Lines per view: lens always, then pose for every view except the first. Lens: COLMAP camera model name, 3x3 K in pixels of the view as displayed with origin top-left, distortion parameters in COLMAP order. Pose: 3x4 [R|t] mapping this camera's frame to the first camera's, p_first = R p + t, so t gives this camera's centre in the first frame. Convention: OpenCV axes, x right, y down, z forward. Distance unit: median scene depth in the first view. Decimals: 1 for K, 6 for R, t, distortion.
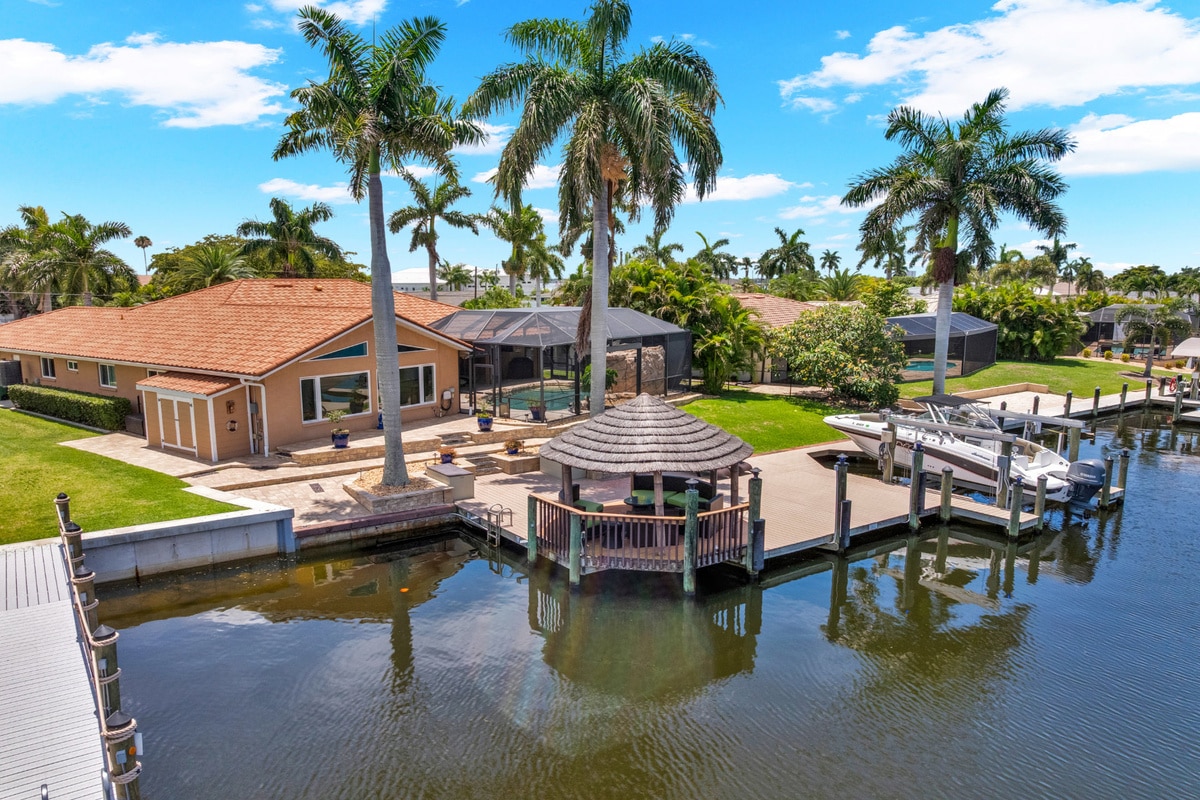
lens RADIAL K [[857.2, 0, 600.0], [0, 857.2, 400.0], [0, 0, 1]] dist [-0.032739, -0.006726]
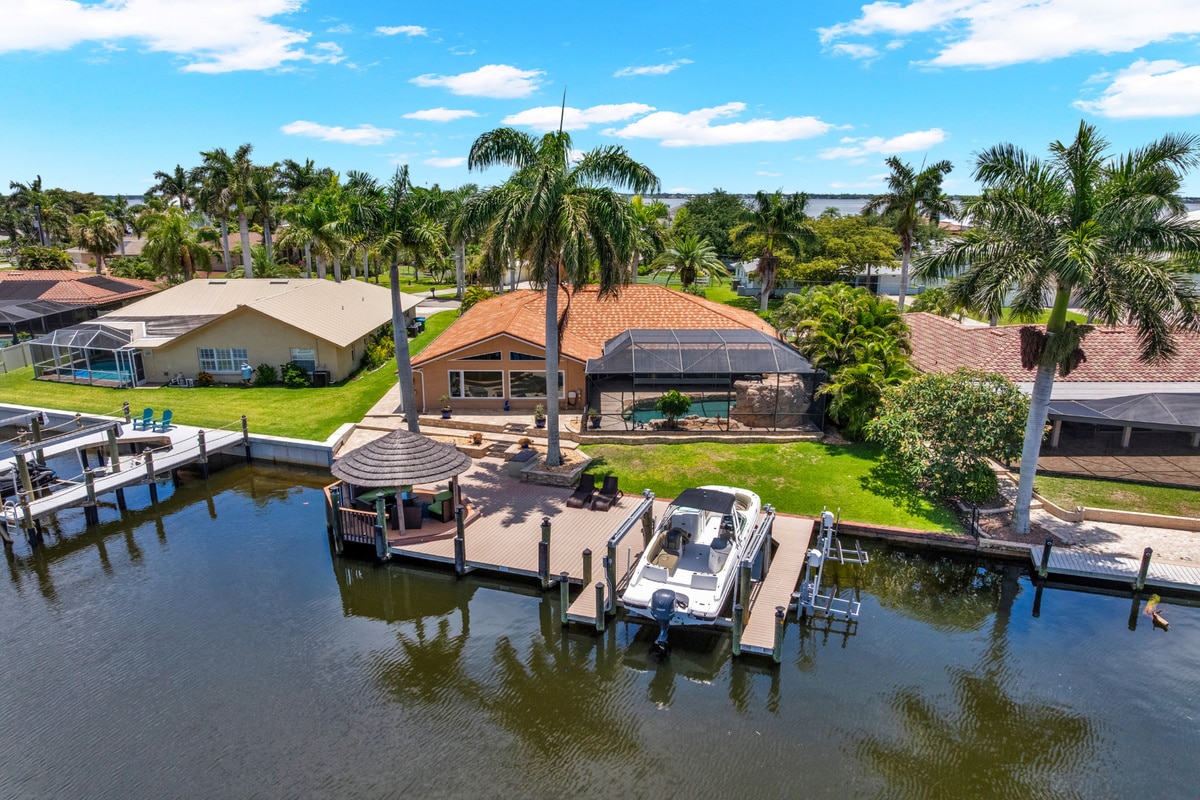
lens RADIAL K [[857.2, 0, 600.0], [0, 857.2, 400.0], [0, 0, 1]] dist [-0.032739, -0.006726]
pose [[0.567495, 0.193474, -0.800323, 1.085757], [-0.117217, 0.981085, 0.154056, -0.247060], [0.814991, 0.006385, 0.579439, 0.296002]]
